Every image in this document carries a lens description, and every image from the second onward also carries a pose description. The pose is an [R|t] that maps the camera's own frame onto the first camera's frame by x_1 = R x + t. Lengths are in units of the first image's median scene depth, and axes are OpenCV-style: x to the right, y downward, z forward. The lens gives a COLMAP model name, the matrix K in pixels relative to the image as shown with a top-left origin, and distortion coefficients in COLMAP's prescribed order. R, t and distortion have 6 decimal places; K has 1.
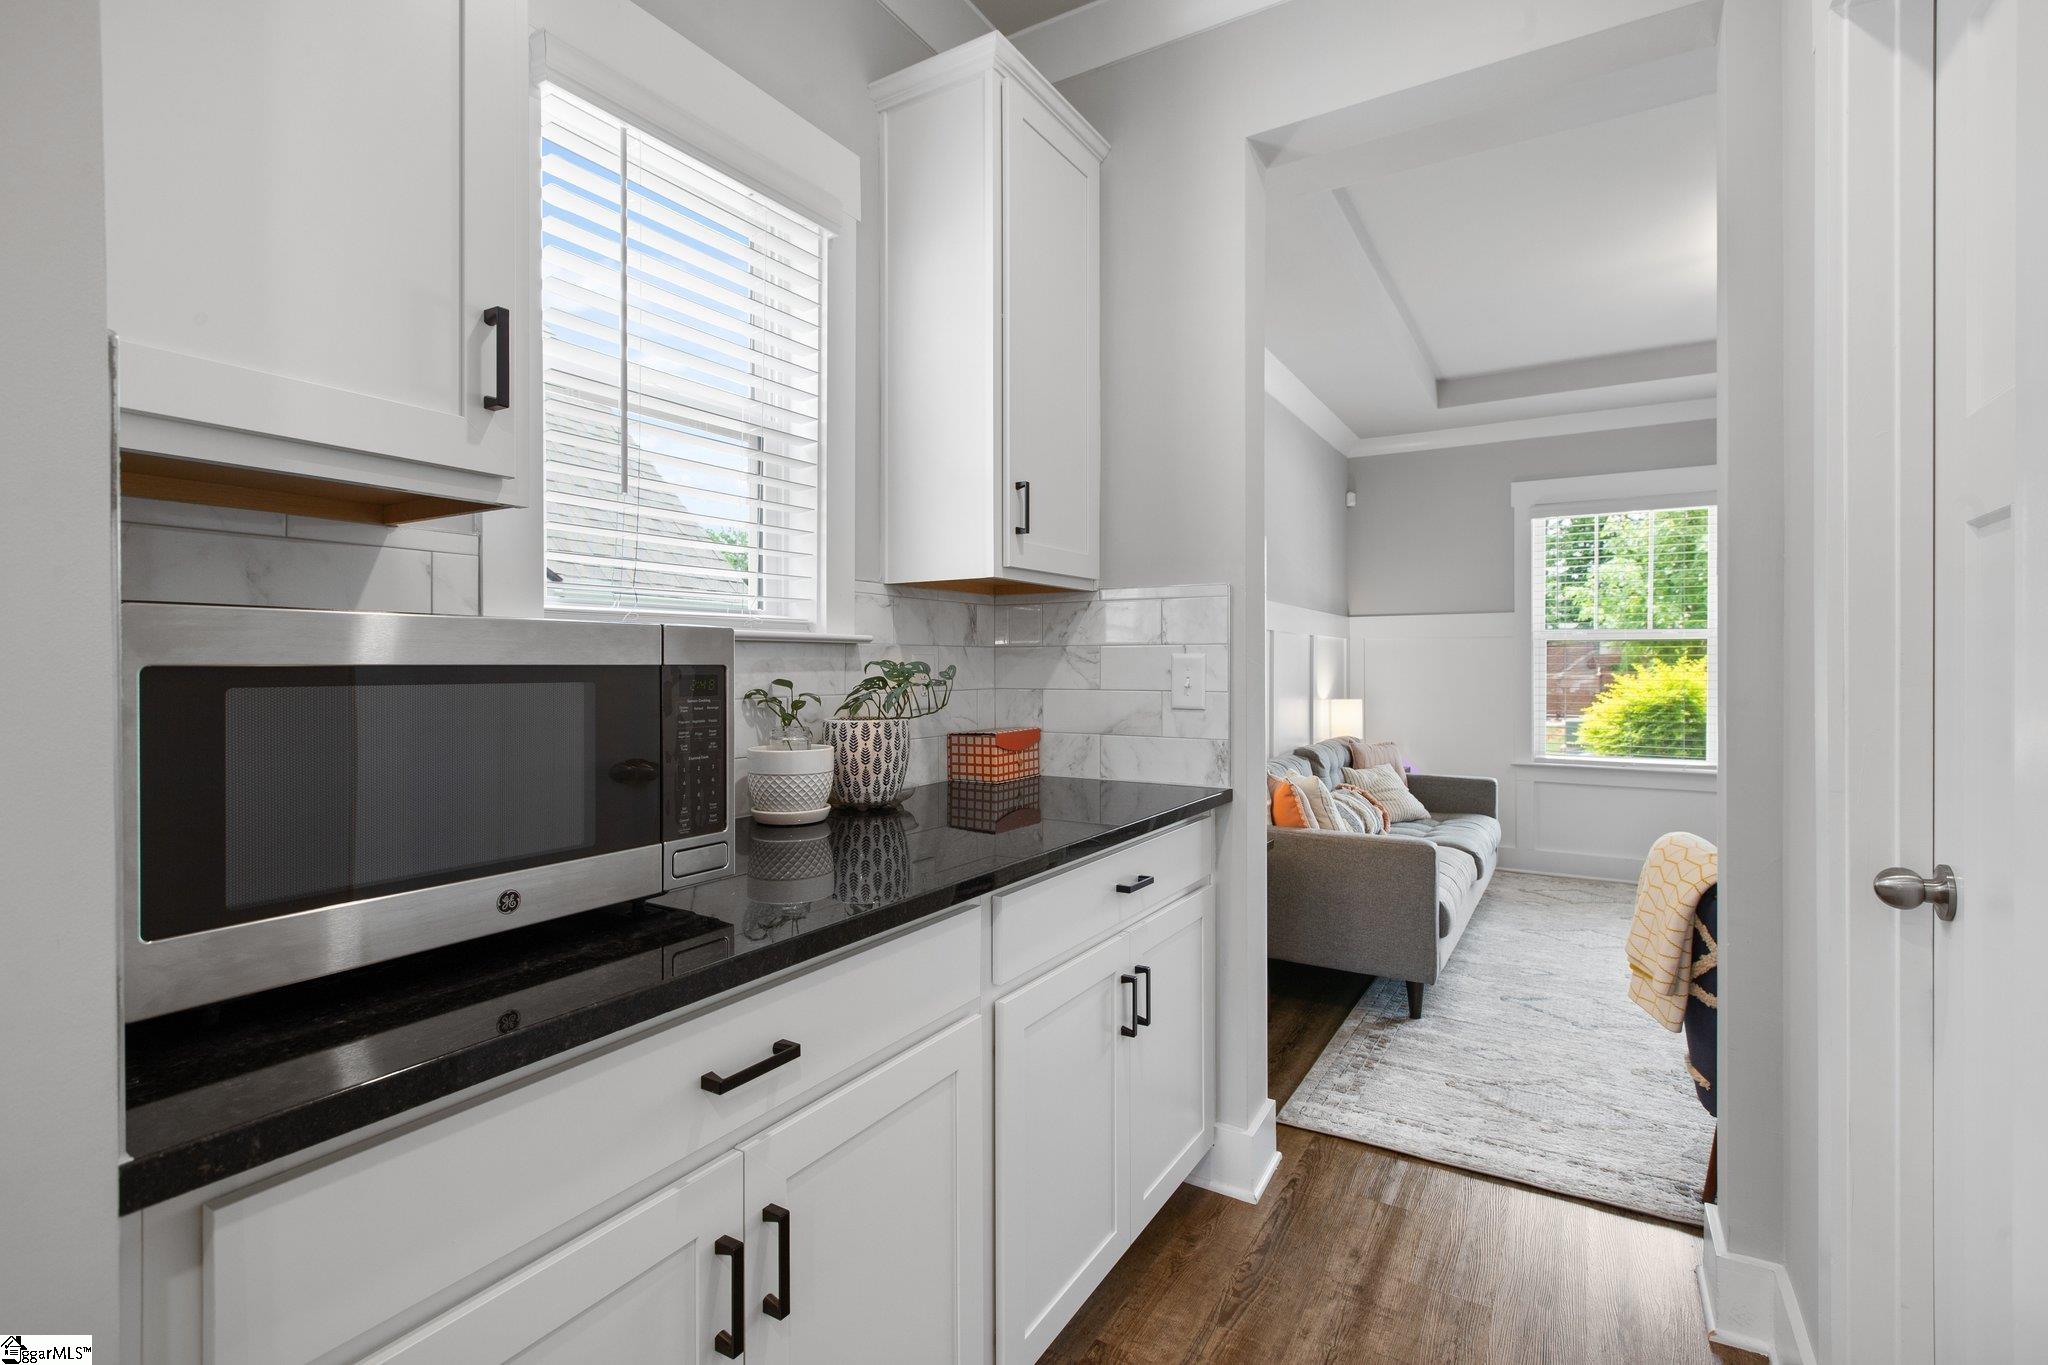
lens RADIAL K [[924.4, 0, 1024.0], [0, 924.4, 682.5], [0, 0, 1]] dist [0.003061, 0.000505]
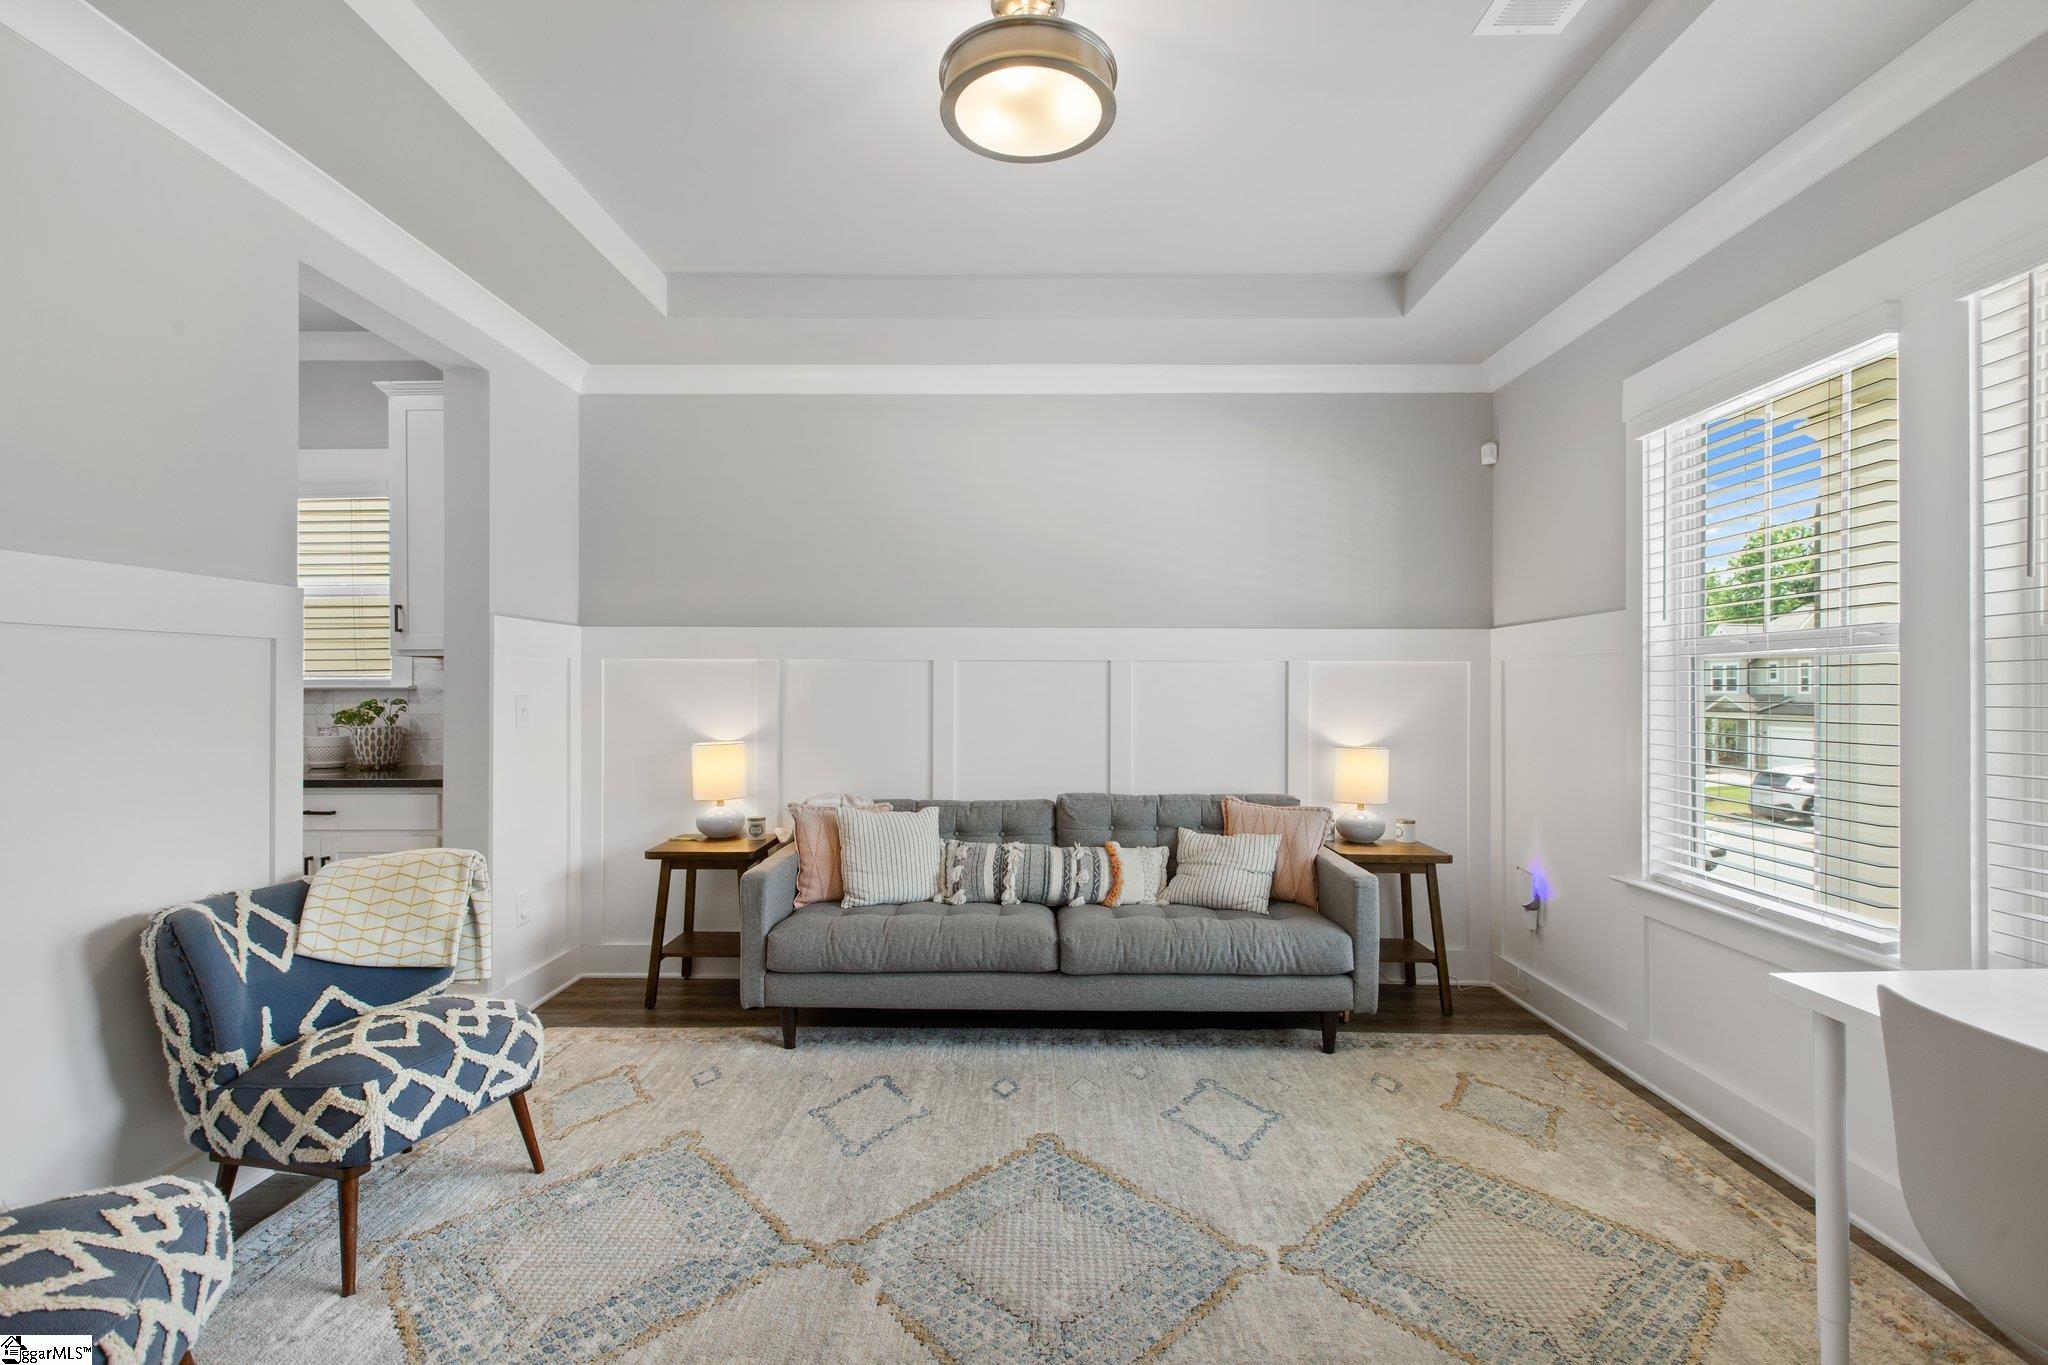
lens RADIAL K [[924.4, 0, 1024.0], [0, 924.4, 682.5], [0, 0, 1]] dist [0.003061, 0.000505]
pose [[0.517177, -0.019079, -0.855666, 1.357429], [-0.011250, 0.999514, -0.029086, -0.011797], [0.855805, 0.024669, 0.516711, 0.650311]]
